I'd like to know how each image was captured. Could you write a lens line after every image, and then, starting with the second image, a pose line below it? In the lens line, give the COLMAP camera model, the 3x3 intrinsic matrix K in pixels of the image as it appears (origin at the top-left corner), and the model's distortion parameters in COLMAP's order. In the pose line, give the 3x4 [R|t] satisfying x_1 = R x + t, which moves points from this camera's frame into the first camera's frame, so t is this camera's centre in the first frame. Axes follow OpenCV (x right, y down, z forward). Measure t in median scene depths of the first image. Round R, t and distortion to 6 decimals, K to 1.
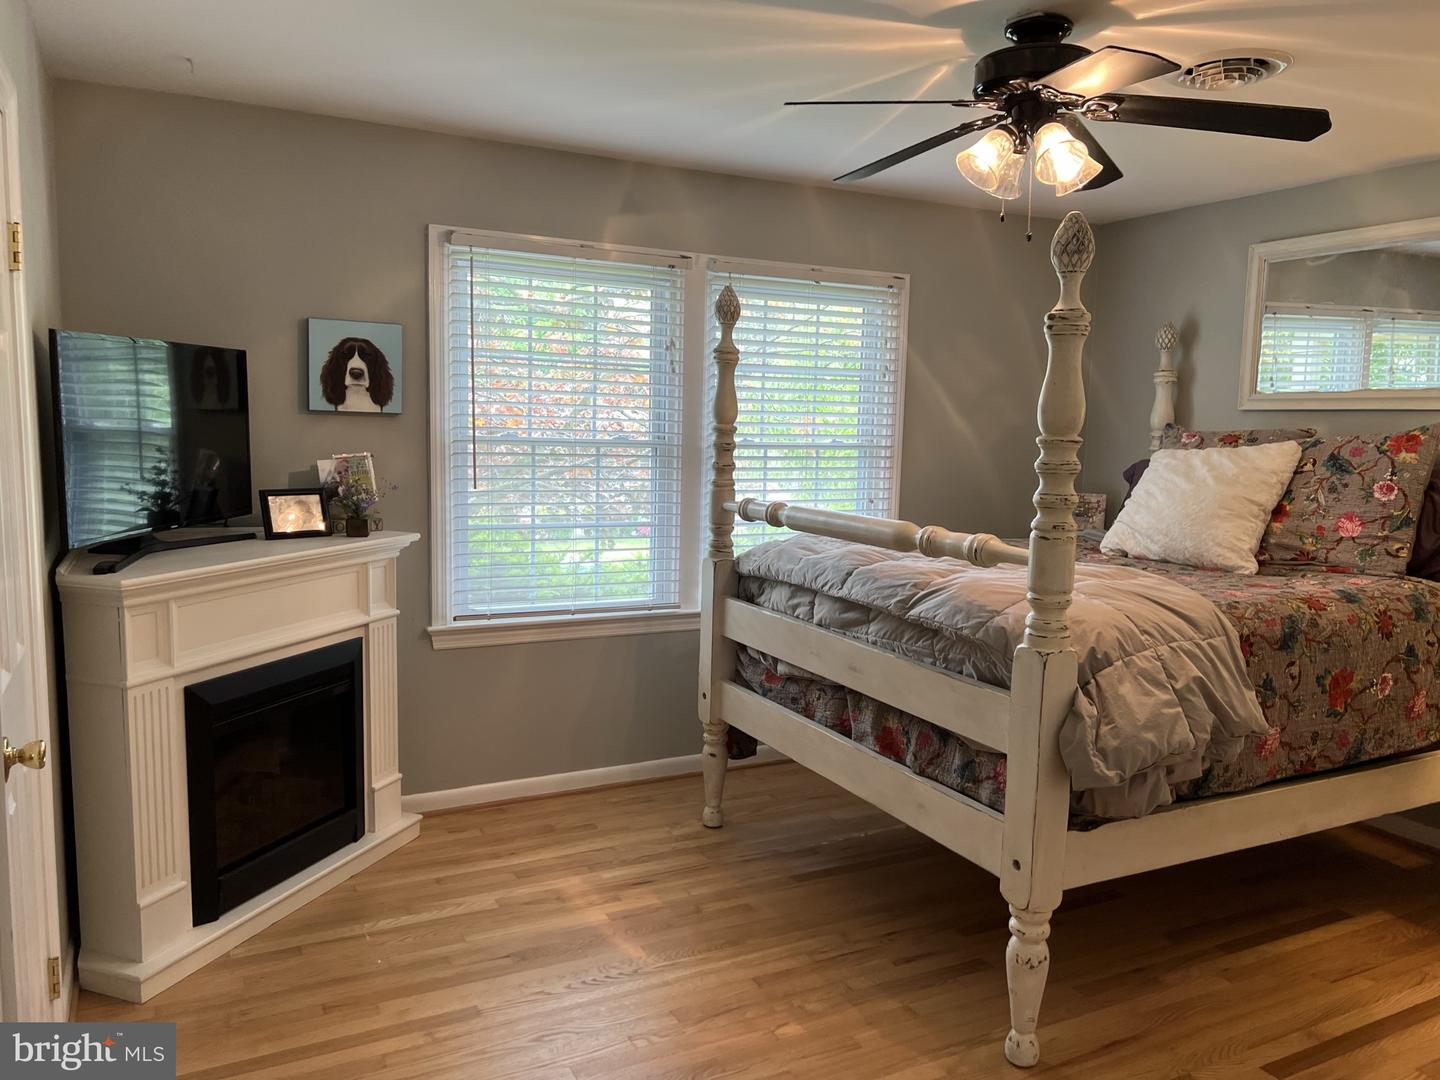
lens RADIAL K [[1091.7, 0, 724.4], [0, 1091.7, 544.4], [0, 0, 1]] dist [0.068170, -0.044138]
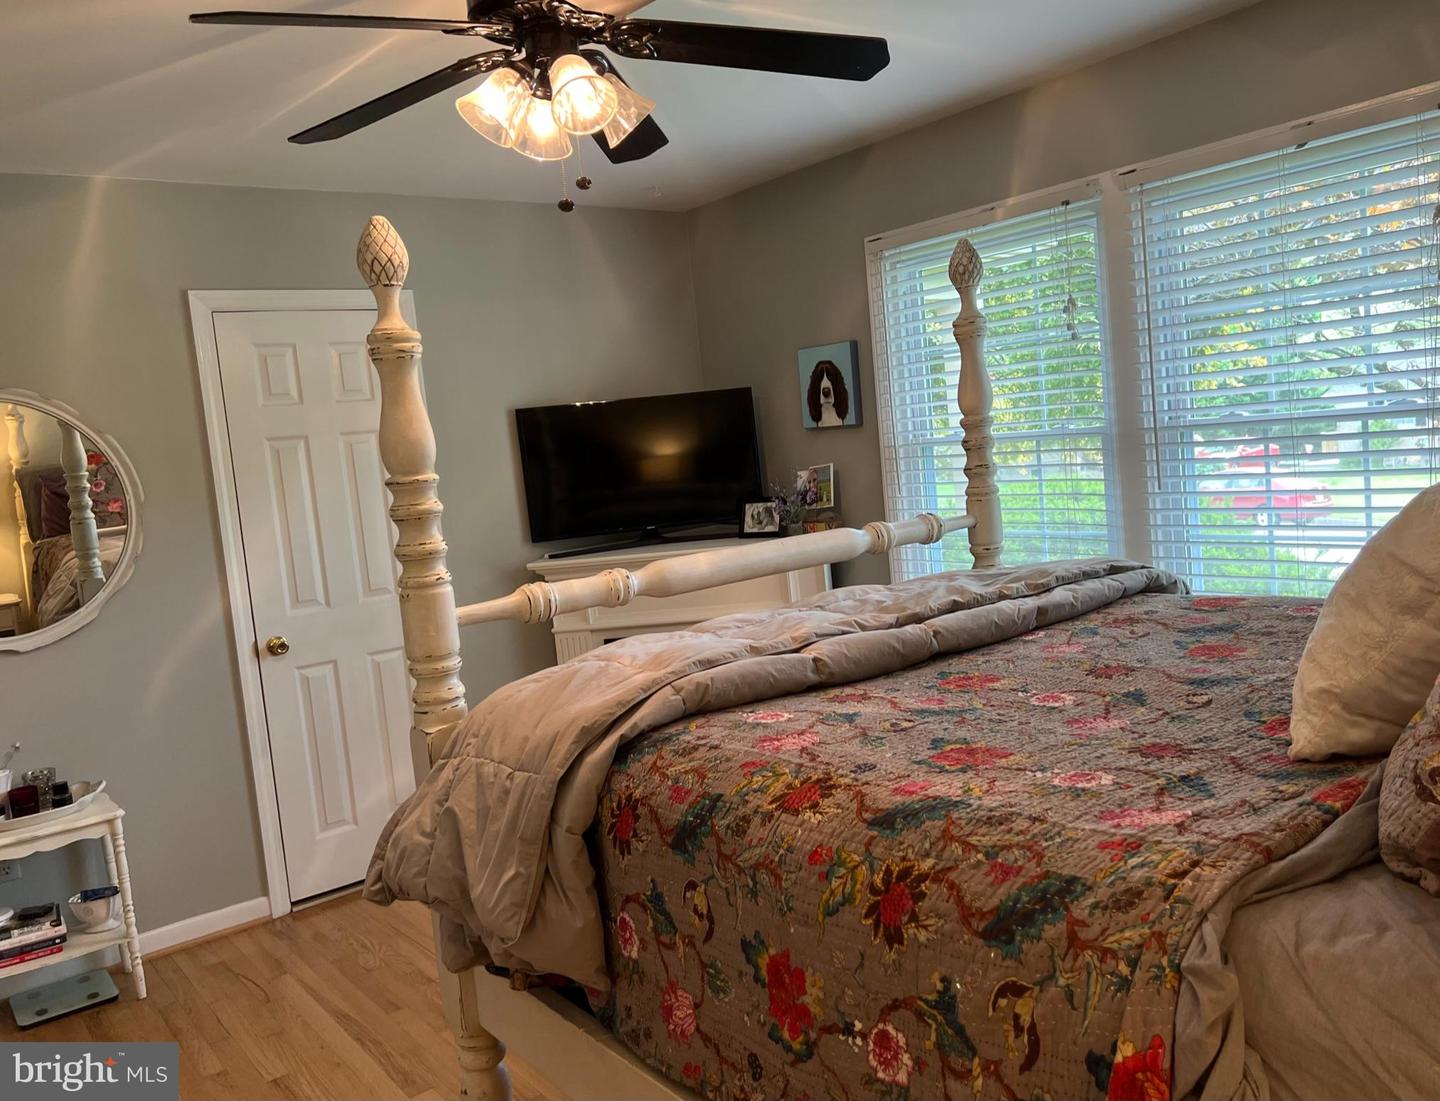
lens RADIAL K [[1130.5, 0, 723.5], [0, 1130.5, 548.5], [0, 0, 1]] dist [-0.006061, -0.004975]
pose [[0.178645, 0.055219, -0.982363, 0.777033], [-0.017559, 0.998444, 0.052930, -0.057336], [0.983757, 0.007793, 0.179336, 0.702401]]
